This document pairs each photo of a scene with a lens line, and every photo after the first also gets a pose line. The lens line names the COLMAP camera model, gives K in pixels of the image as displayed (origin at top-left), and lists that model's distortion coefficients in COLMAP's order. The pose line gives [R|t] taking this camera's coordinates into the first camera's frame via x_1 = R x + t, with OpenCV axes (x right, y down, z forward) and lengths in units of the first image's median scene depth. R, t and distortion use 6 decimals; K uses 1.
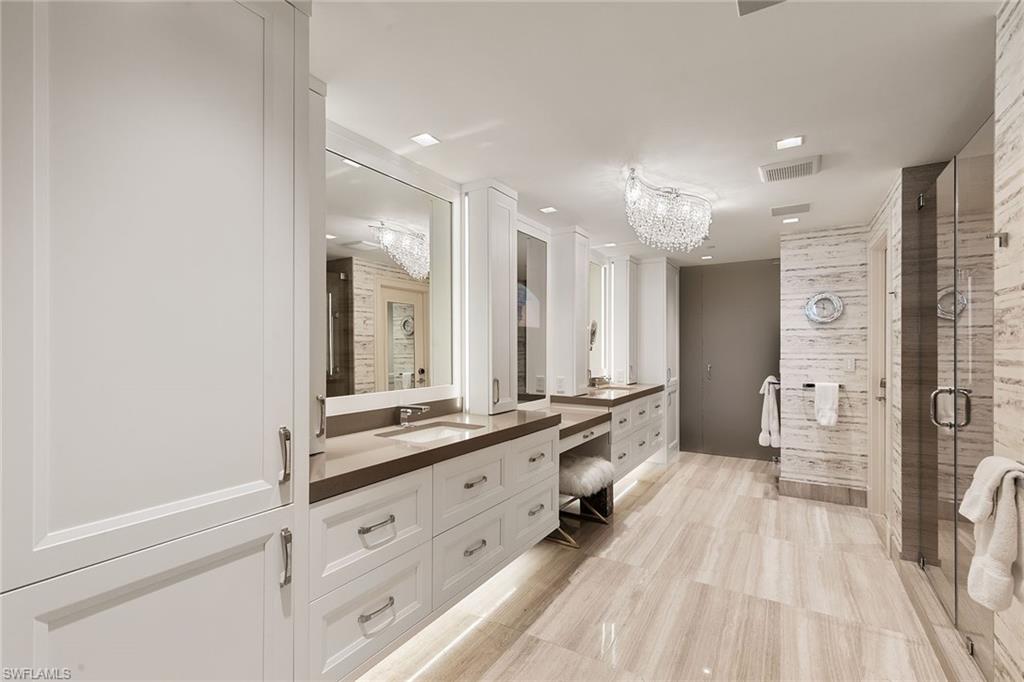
lens RADIAL K [[457.8, 0, 514.5], [0, 457.8, 348.1], [0, 0, 1]] dist [0.010041, -0.000254]
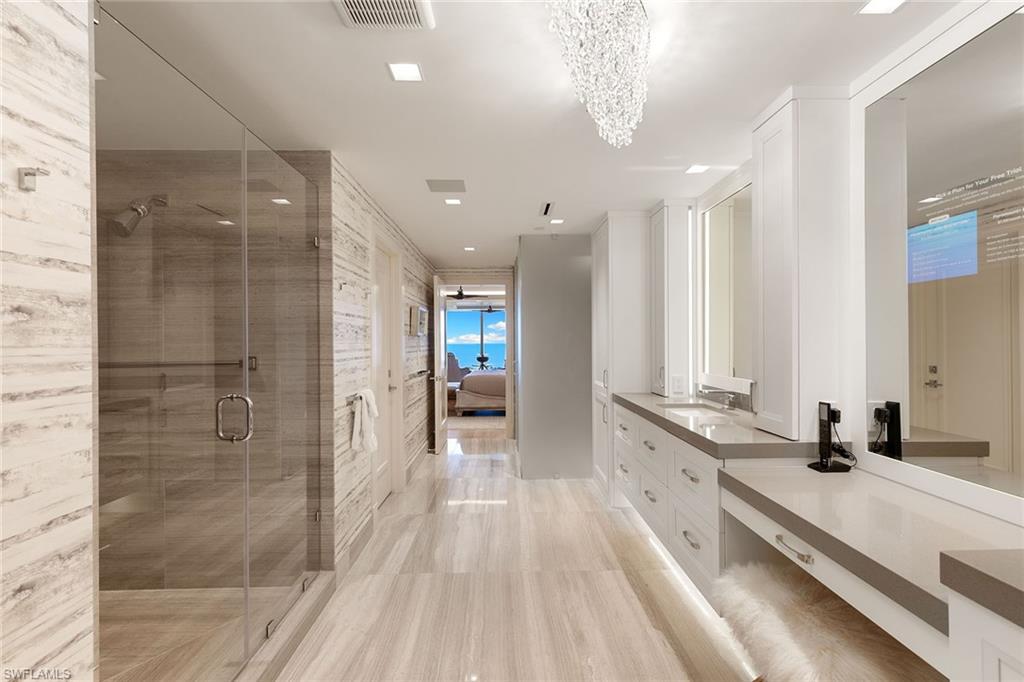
lens RADIAL K [[457.8, 0, 513.0], [0, 457.8, 340.4], [0, 0, 1]] dist [0.010041, -0.000254]
pose [[-0.842635, 0.004964, -0.538463, 0.925307], [0.006532, 0.999978, -0.001003, -0.003675], [0.538446, -0.004362, -0.842649, 1.865314]]
